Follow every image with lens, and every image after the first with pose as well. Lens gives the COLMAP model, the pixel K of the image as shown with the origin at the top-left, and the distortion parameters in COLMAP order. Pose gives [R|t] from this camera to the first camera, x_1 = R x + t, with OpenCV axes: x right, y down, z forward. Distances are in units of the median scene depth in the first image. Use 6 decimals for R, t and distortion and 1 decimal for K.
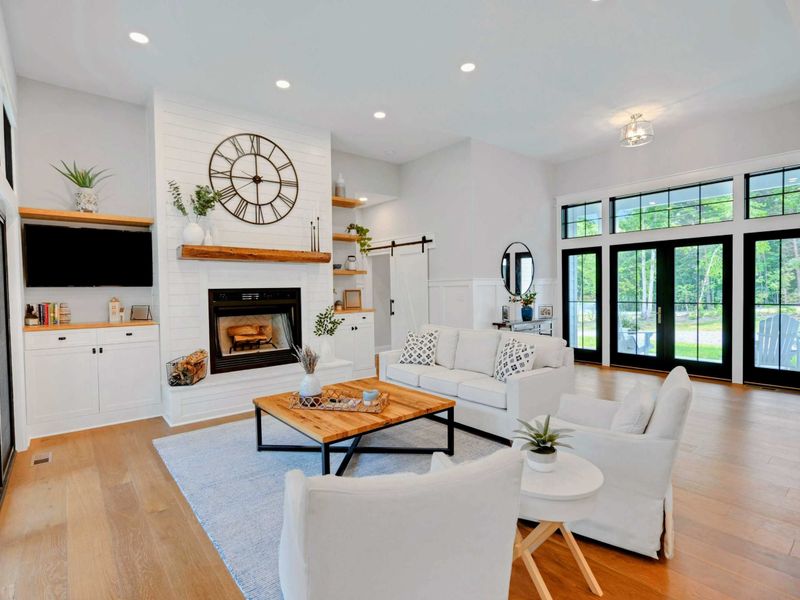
lens RADIAL K [[408.8, 0, 400.0], [0, 408.8, 300.0], [0, 0, 1]] dist [-0.003633, 0.001579]
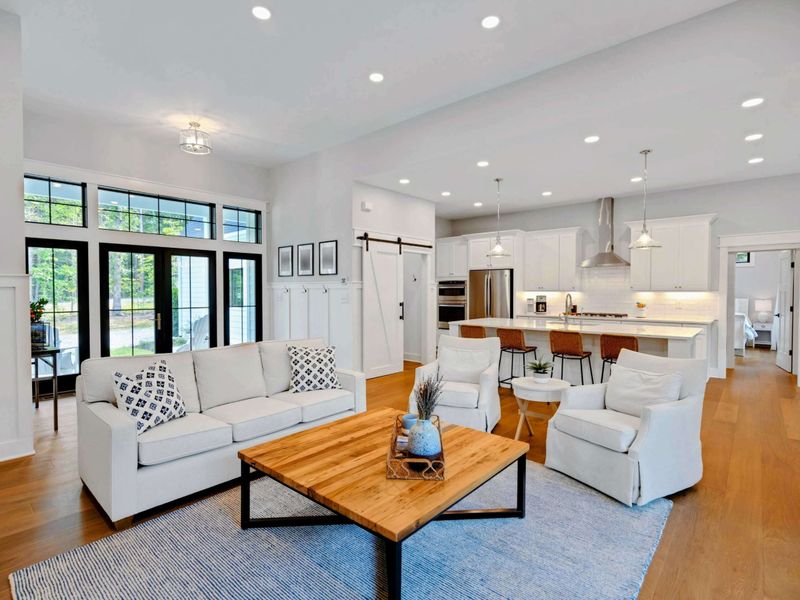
lens RADIAL K [[412.6, 0, 396.8], [0, 412.6, 300.4], [0, 0, 1]] dist [-0.001816, 0.000080]
pose [[-0.152095, -0.010608, 0.988309, -0.509070], [0.031281, 0.999390, 0.015541, -0.013362], [-0.987871, 0.033279, -0.151670, 0.667329]]
